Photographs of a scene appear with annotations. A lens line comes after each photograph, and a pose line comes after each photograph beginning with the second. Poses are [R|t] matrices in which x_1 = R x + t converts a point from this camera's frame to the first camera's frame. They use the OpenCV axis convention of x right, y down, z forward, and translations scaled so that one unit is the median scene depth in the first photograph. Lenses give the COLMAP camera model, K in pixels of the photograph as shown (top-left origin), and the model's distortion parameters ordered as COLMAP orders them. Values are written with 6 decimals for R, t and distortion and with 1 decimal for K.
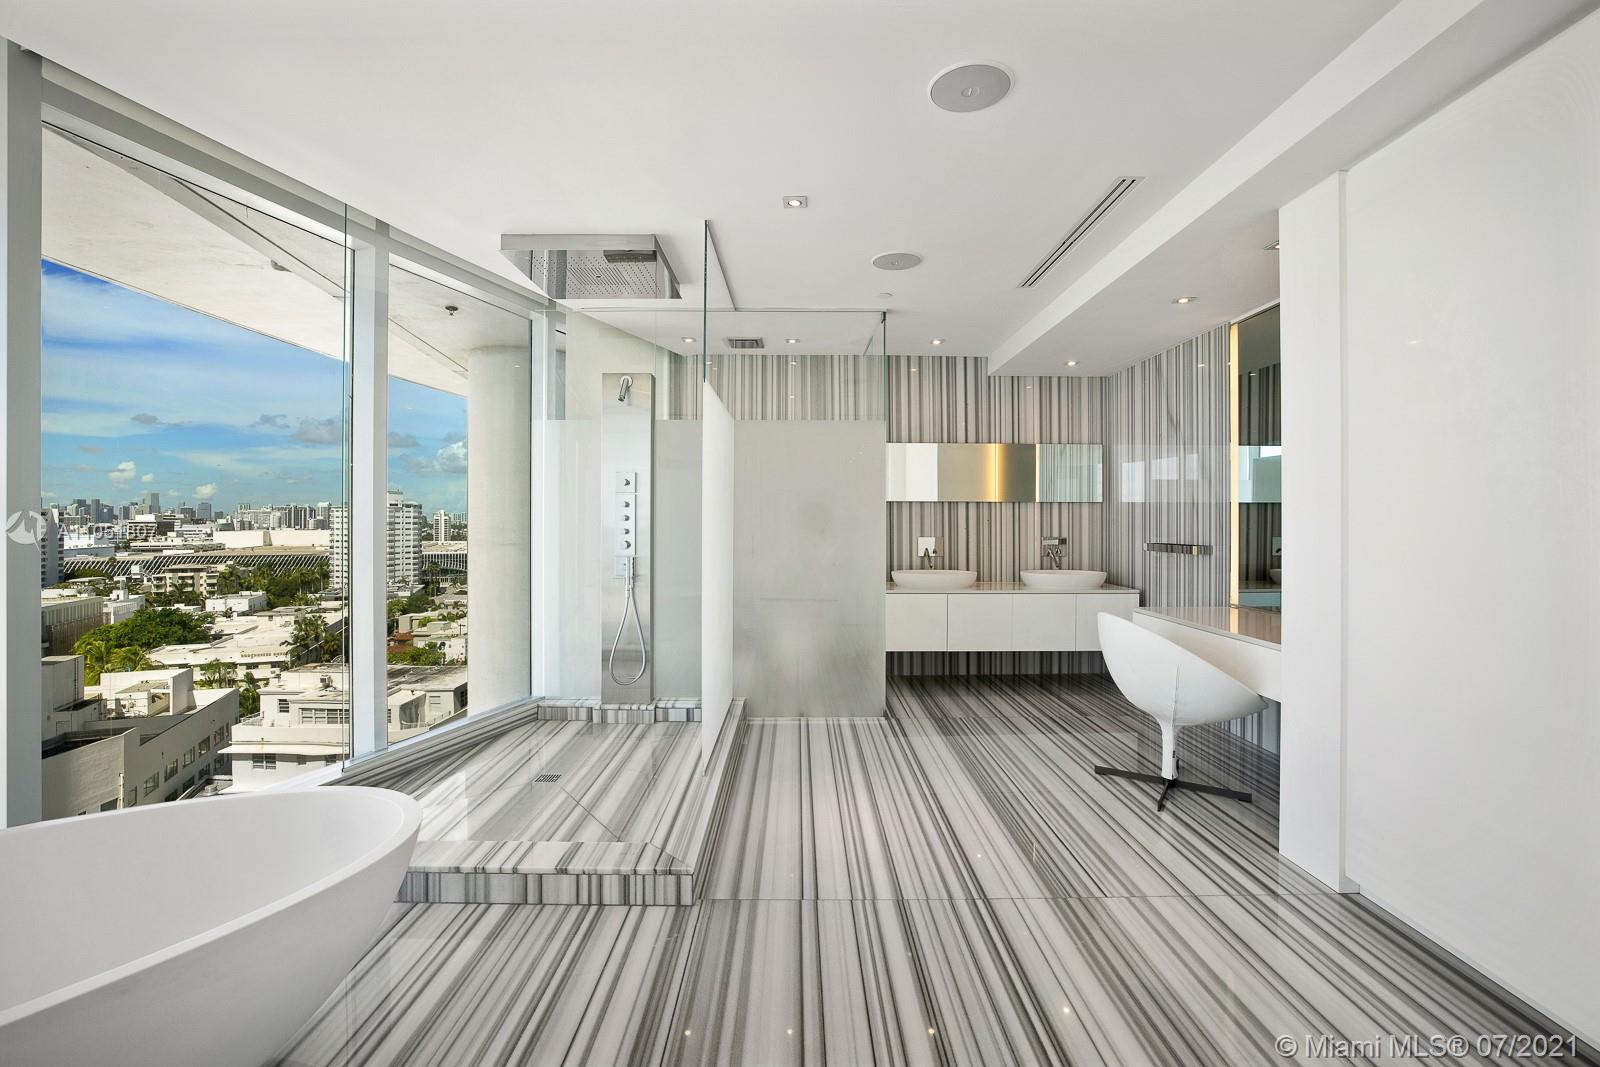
lens RADIAL K [[689.0, 0, 792.8], [0, 689.0, 519.6], [0, 0, 1]] dist [0.018371, 0.003264]
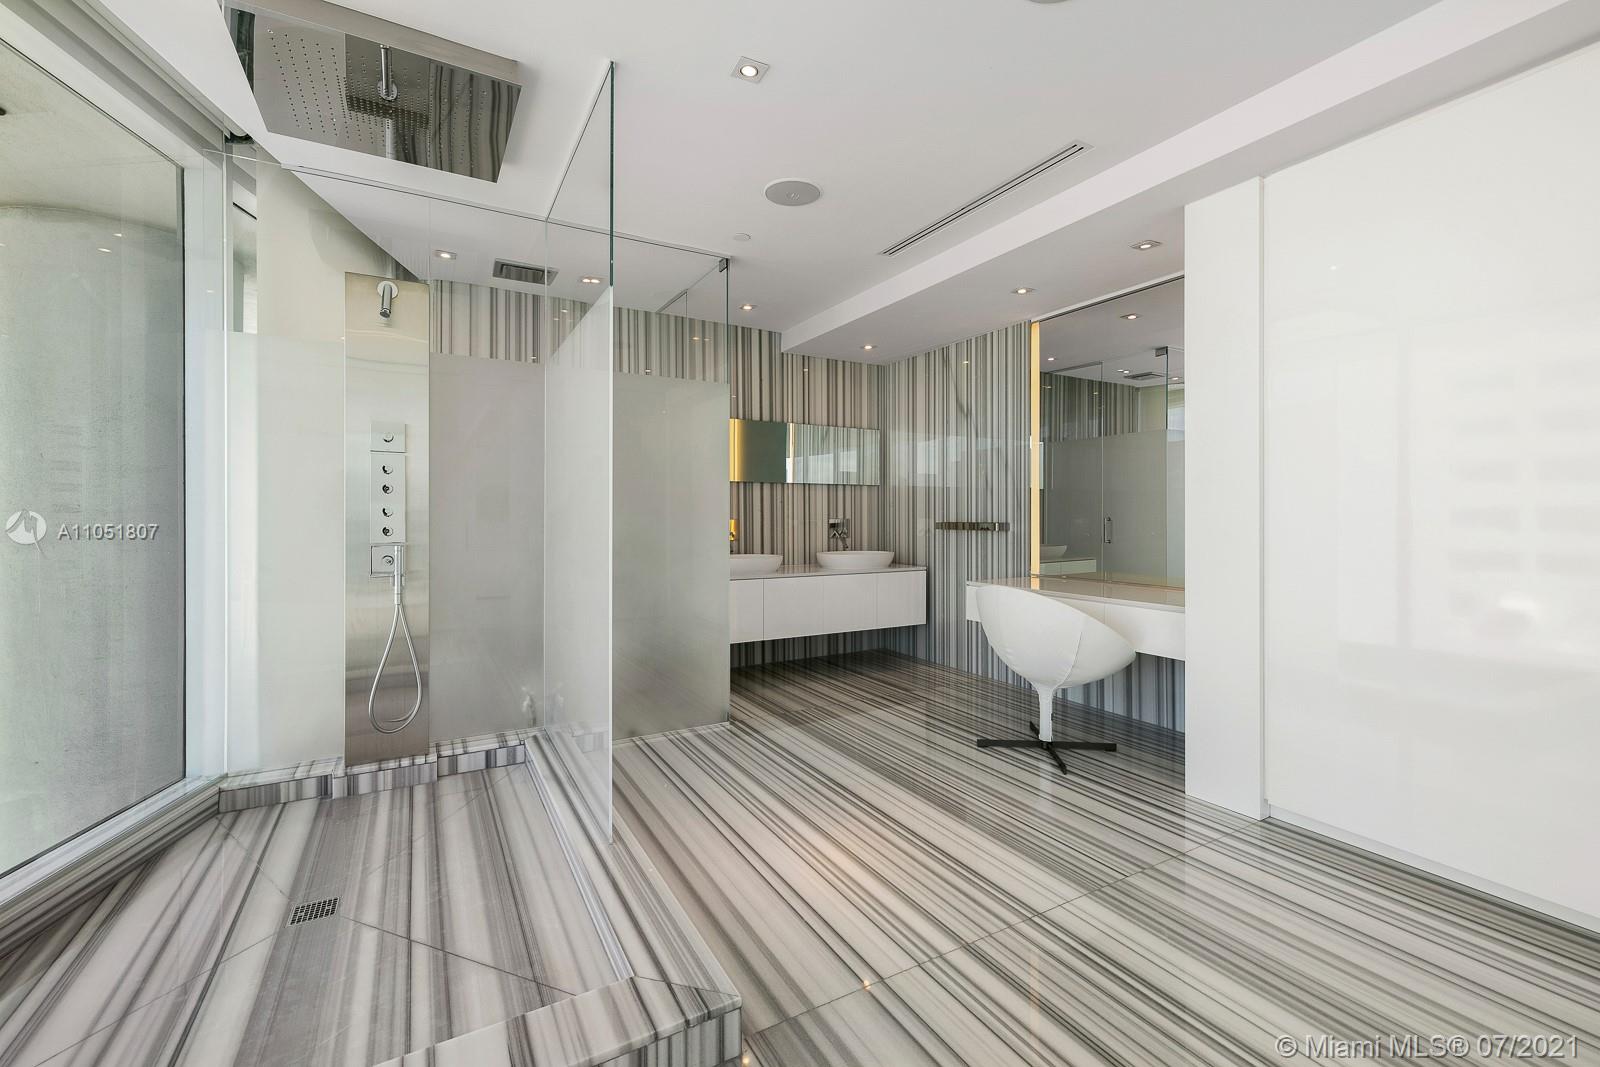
lens RADIAL K [[689.0, 0, 825.4], [0, 689.0, 511.1], [0, 0, 1]] dist [0.018371, 0.003264]
pose [[0.876585, -0.000568, 0.481246, -0.181563], [0.000361, 1.000000, 0.000523, 0.018735], [-0.481246, -0.000284, 0.876585, 0.176211]]
